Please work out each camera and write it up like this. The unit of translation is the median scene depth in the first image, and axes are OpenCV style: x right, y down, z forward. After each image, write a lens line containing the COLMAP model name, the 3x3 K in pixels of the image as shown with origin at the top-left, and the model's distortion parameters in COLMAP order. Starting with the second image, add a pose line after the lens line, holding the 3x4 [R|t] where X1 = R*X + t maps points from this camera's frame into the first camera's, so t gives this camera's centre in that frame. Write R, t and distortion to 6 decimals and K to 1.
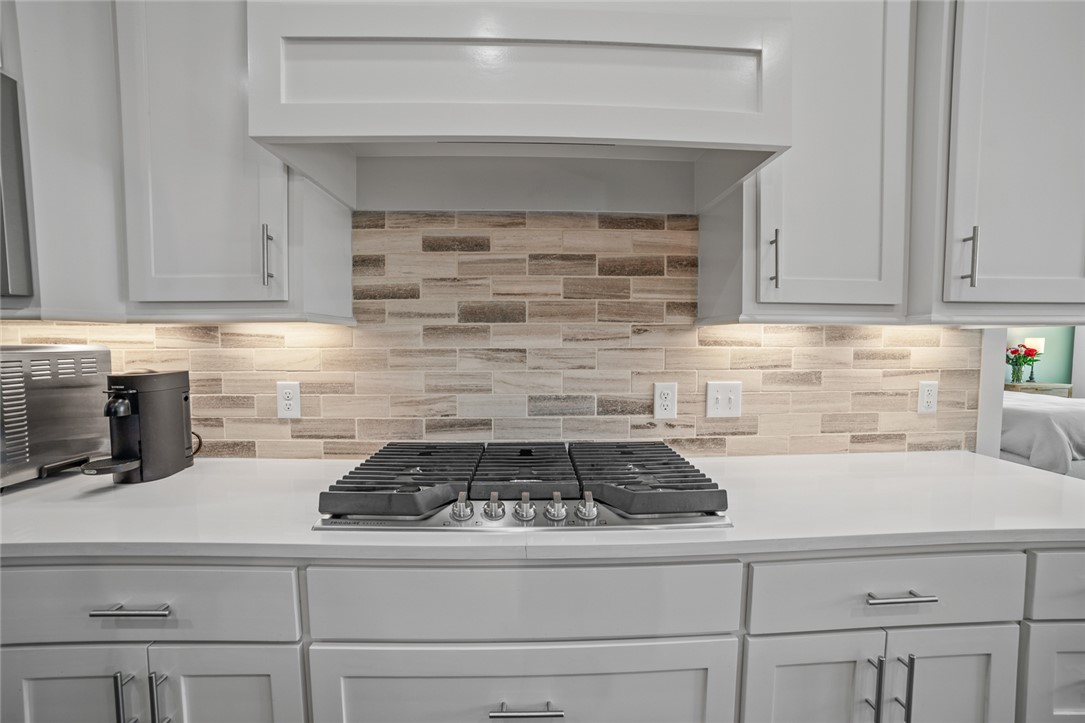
lens RADIAL K [[443.3, 0, 542.7], [0, 443.3, 366.6], [0, 0, 1]] dist [-0.090354, 0.029725]
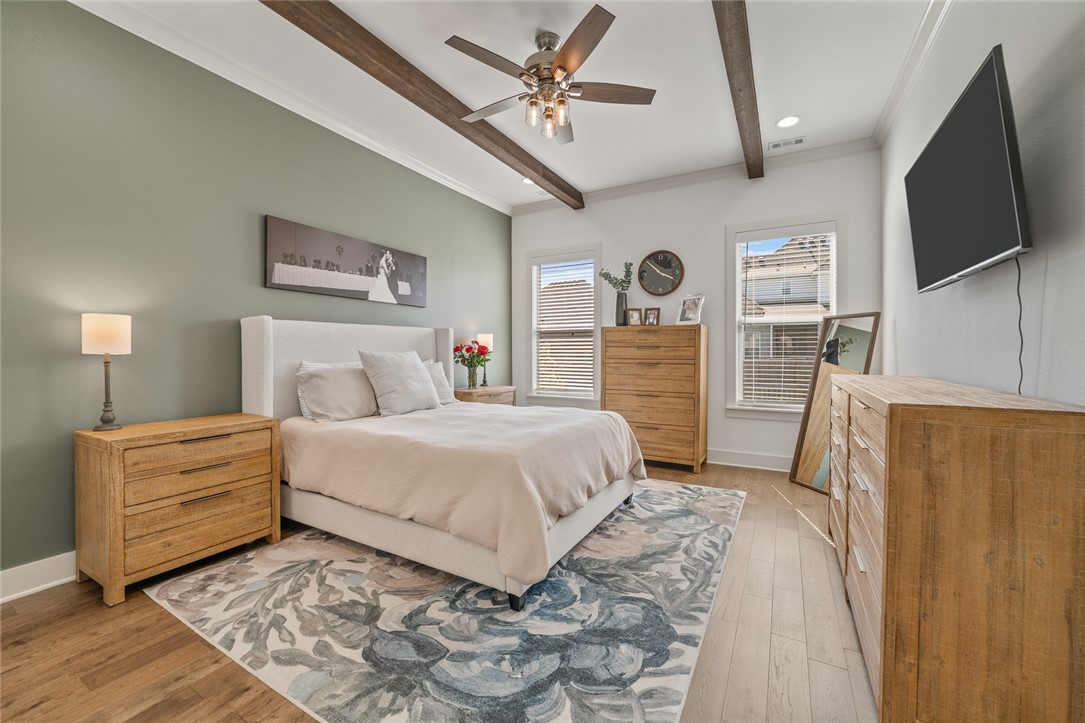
lens RADIAL K [[421.1, 0, 542.5], [0, 421.1, 361.5], [0, 0, 1]] dist [-0.000938, -0.000108]
pose [[0.527026, -0.013755, 0.849738, 1.956957], [0.050929, 0.998583, -0.015423, 0.024102], [-0.848322, 0.051404, 0.526979, 1.688226]]
